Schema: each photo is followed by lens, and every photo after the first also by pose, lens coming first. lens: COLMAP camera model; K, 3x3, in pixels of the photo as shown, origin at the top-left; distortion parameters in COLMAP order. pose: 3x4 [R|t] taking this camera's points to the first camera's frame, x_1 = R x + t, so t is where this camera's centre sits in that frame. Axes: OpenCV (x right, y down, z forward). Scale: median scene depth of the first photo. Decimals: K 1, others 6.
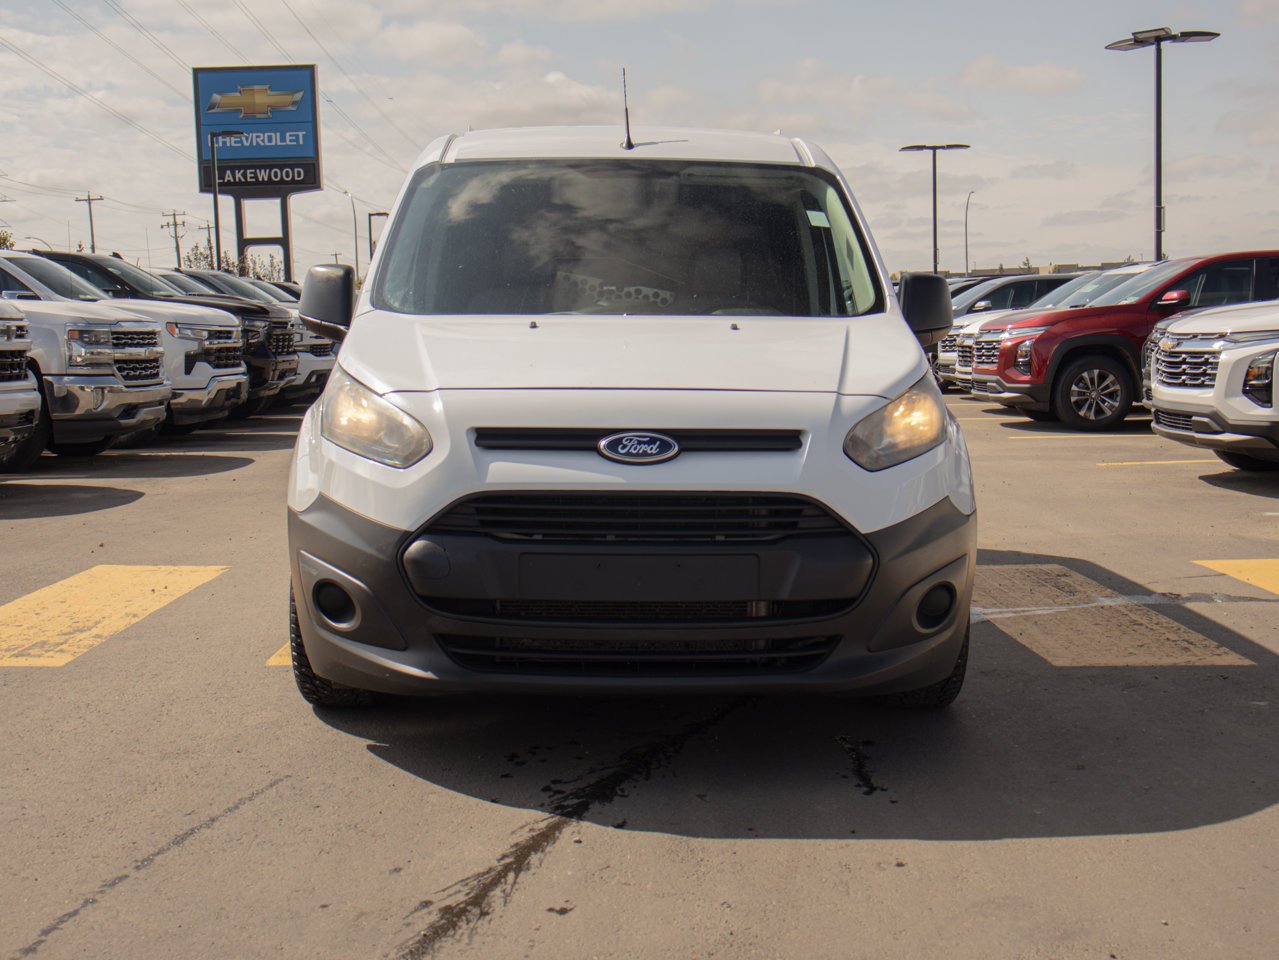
lens RADIAL K [[1558.2, 0, 640.1], [0, 1558.2, 449.4], [0, 0, 1]] dist [0.041596, -0.043225]
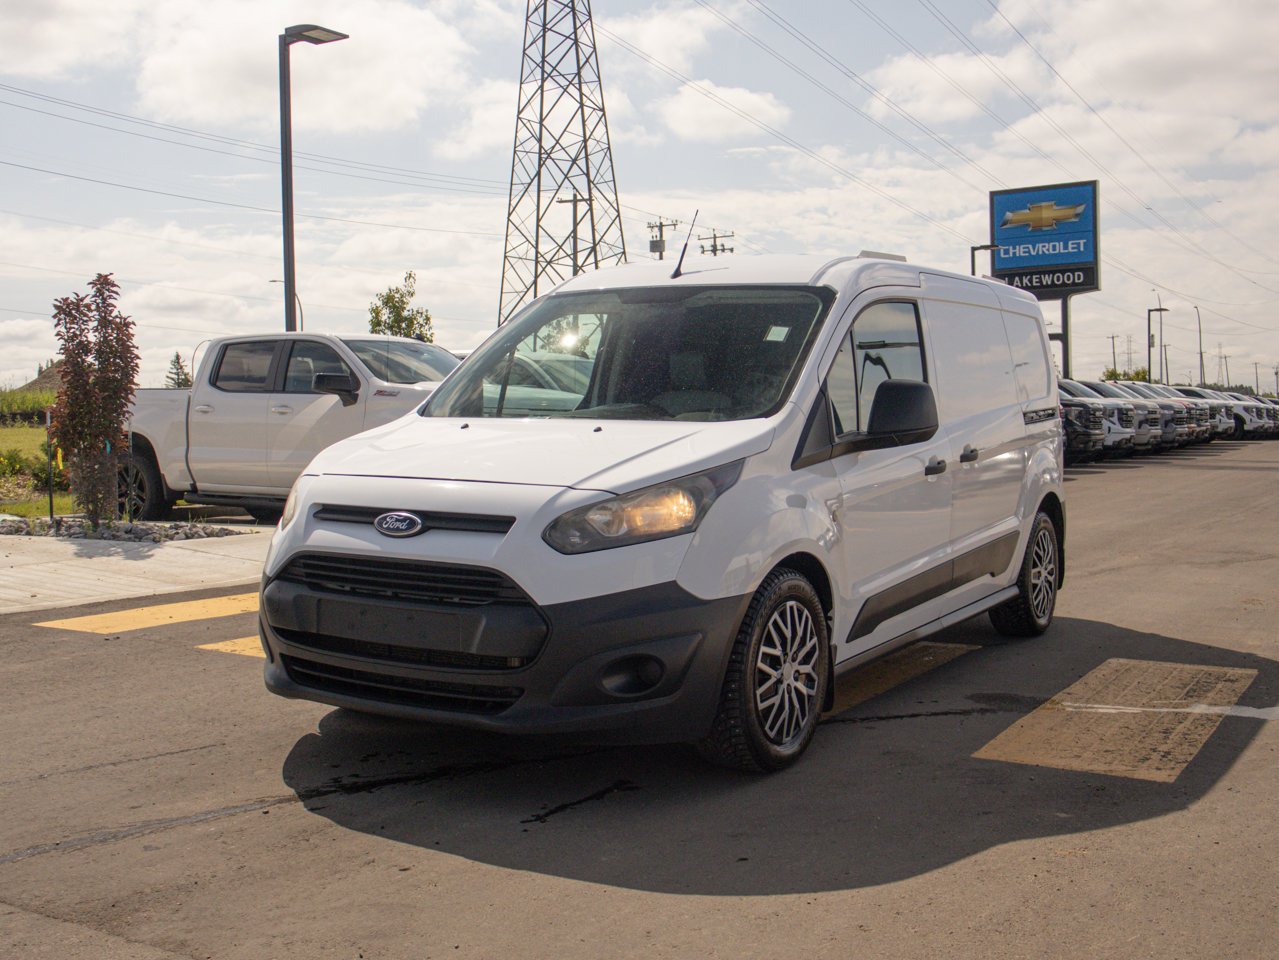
lens RADIAL K [[1357.1, 0, 639.5], [0, 1357.1, 480.0], [0, 0, 1]] dist [-0.017488, -0.012957]
pose [[0.847875, 0.033241, -0.529153, 0.753932], [-0.047548, 0.998778, -0.013445, -0.031779], [0.528060, 0.036560, 0.848420, 0.152528]]
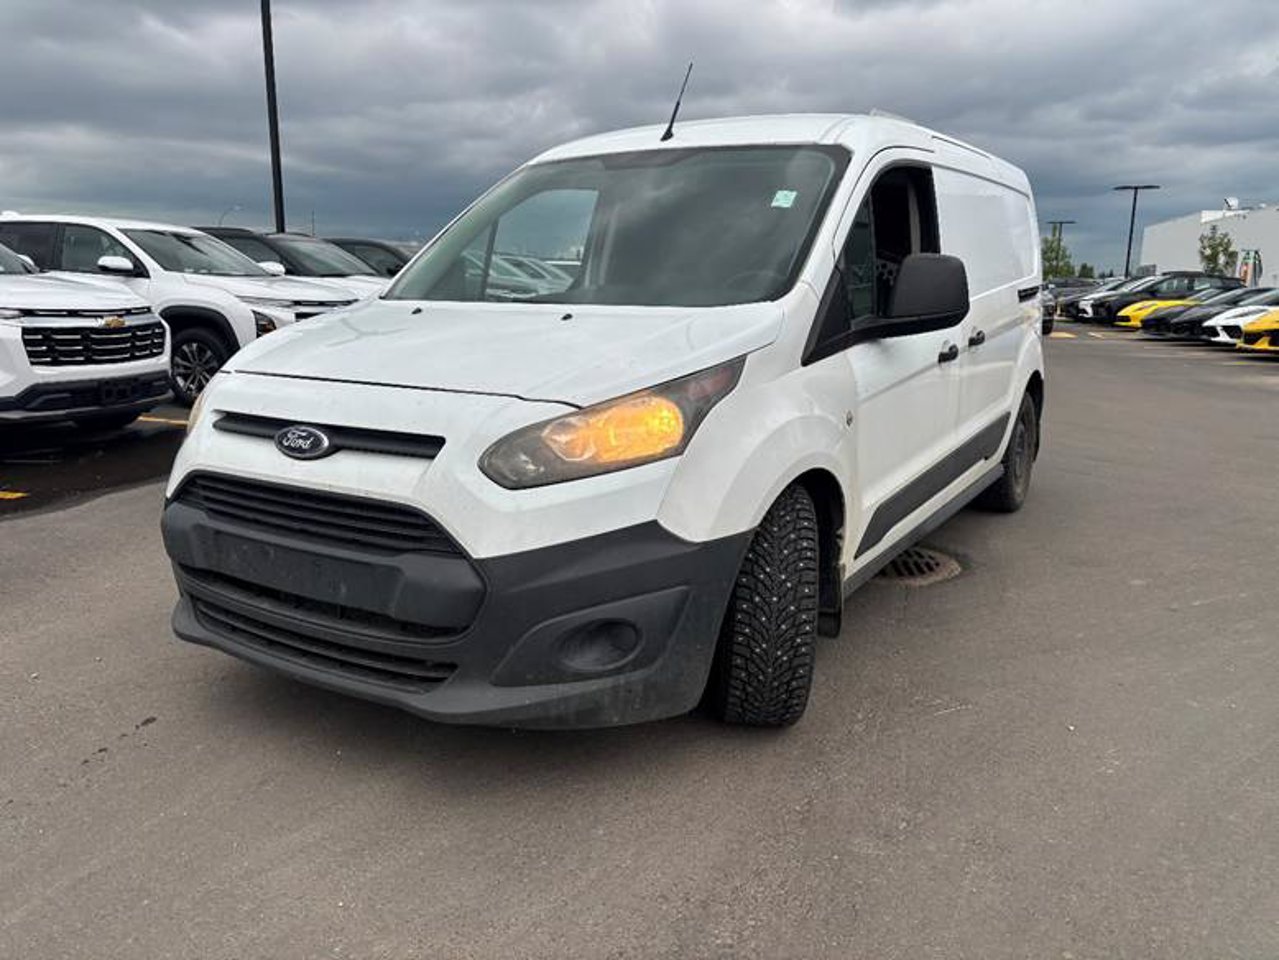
lens RADIAL K [[999.4, 0, 637.9], [0, 999.4, 501.2], [0, 0, 1]] dist [0.008964, -0.001745]
pose [[0.842423, 0.118917, -0.525530, 0.520257], [-0.048505, 0.988119, 0.145839, -0.067166], [0.536629, -0.097367, 0.838182, 0.568086]]
